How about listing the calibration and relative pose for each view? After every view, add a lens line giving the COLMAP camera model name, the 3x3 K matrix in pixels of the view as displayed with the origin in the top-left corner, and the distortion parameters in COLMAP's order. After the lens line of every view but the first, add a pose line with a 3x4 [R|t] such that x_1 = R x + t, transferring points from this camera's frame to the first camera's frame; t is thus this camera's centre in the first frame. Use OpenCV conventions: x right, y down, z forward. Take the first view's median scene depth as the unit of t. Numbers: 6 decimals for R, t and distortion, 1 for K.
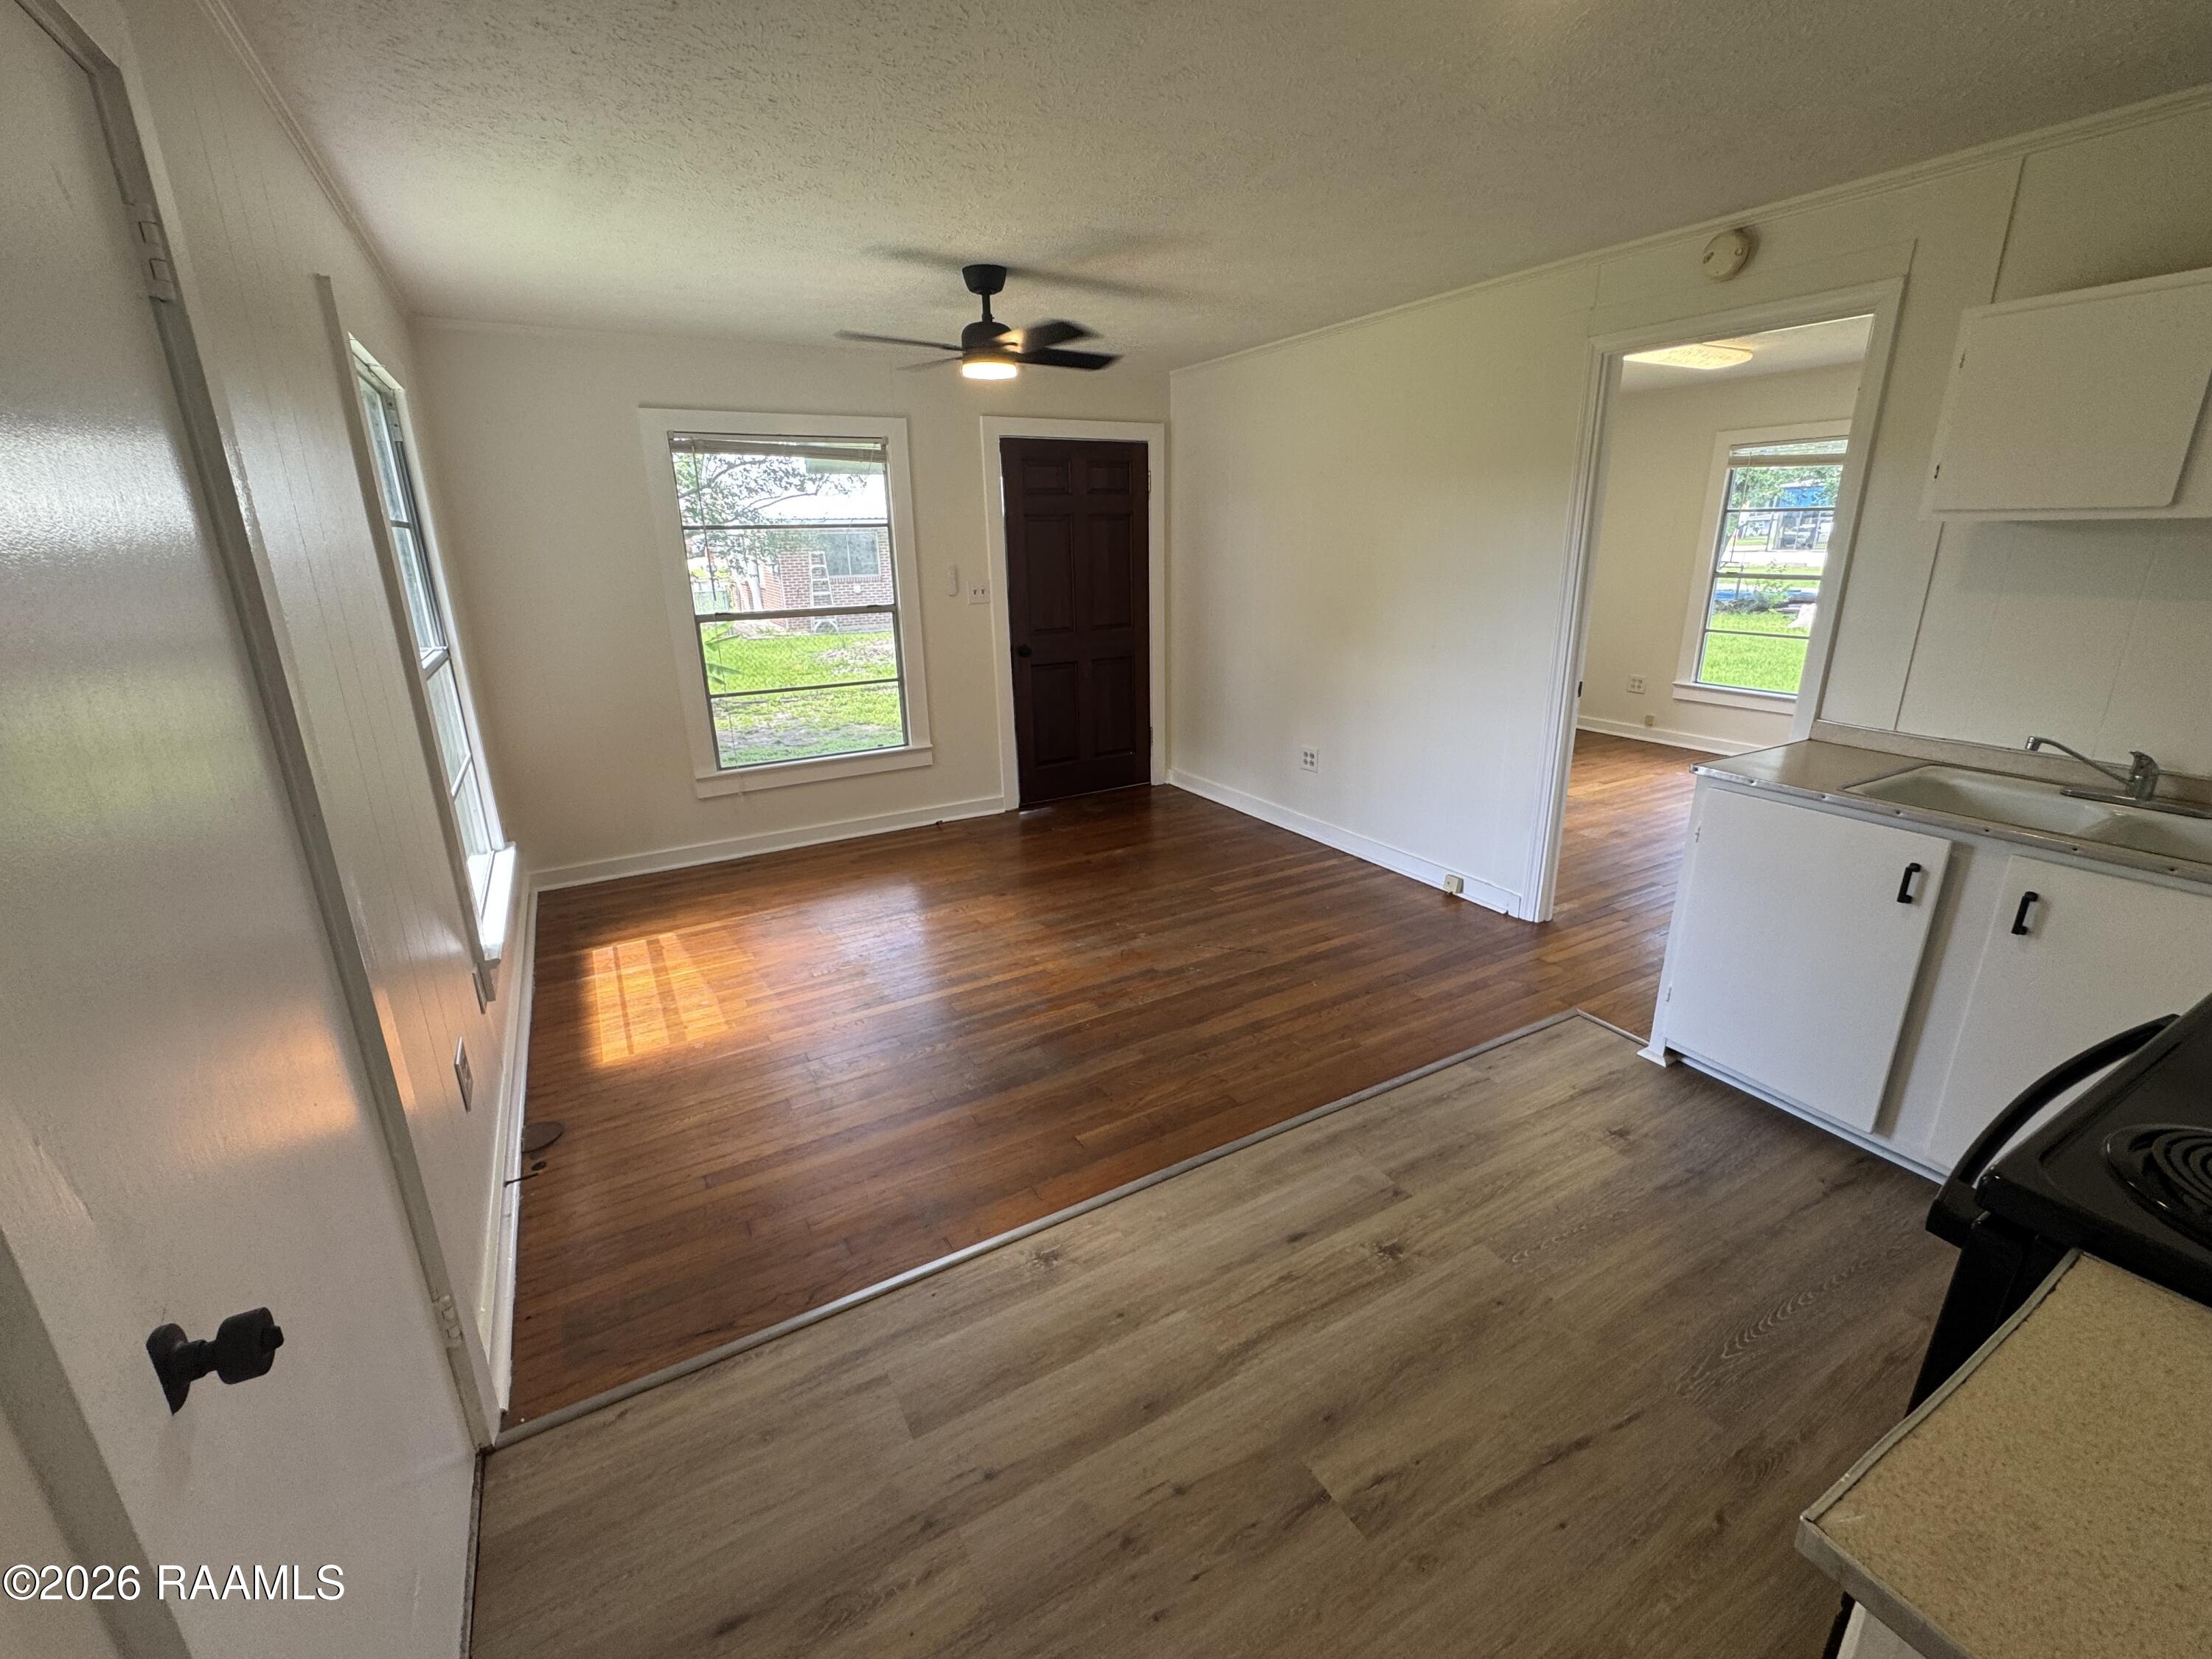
lens RADIAL K [[930.4, 0, 1106.0], [0, 930.4, 829.5], [0, 0, 1]] dist [-0.002722, -0.000282]
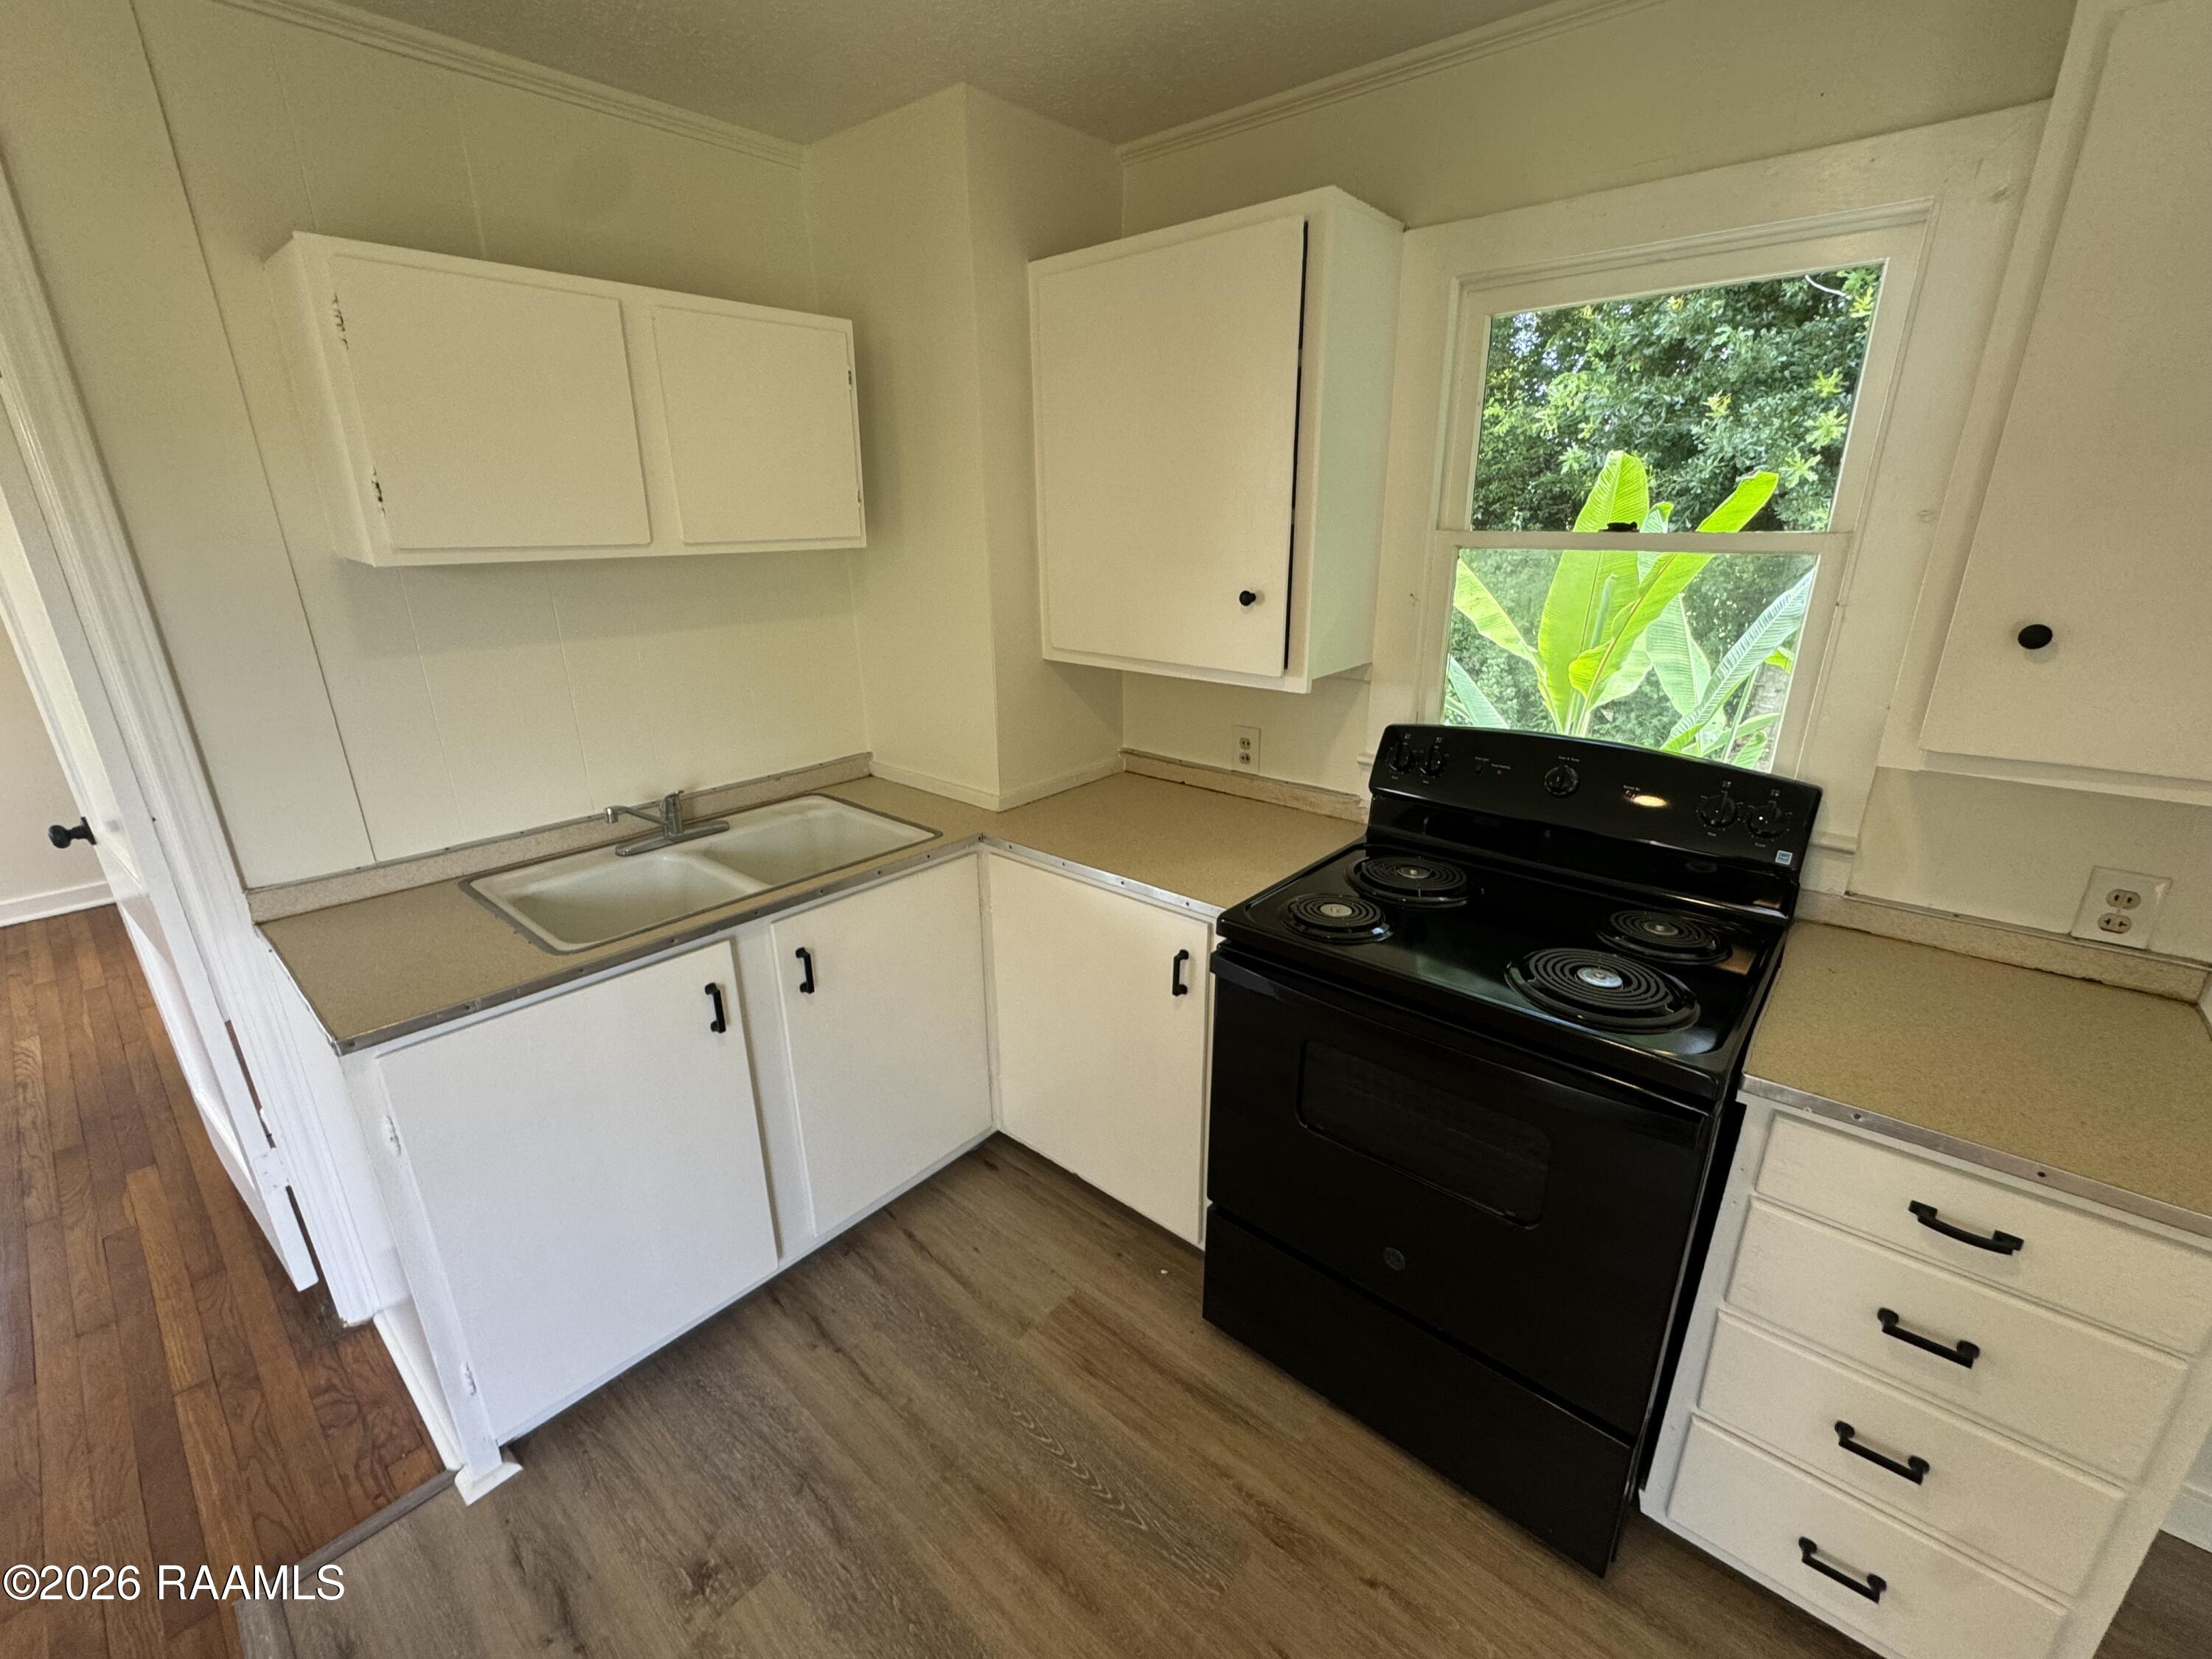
lens RADIAL K [[930.4, 0, 1106.0], [0, 930.4, 829.5], [0, 0, 1]] dist [-0.002722, -0.000282]
pose [[-0.332407, -0.287096, 0.898377, 0.068195], [0.293977, 0.873547, 0.387935, -0.275353], [-0.896149, 0.393054, -0.205973, 0.757498]]
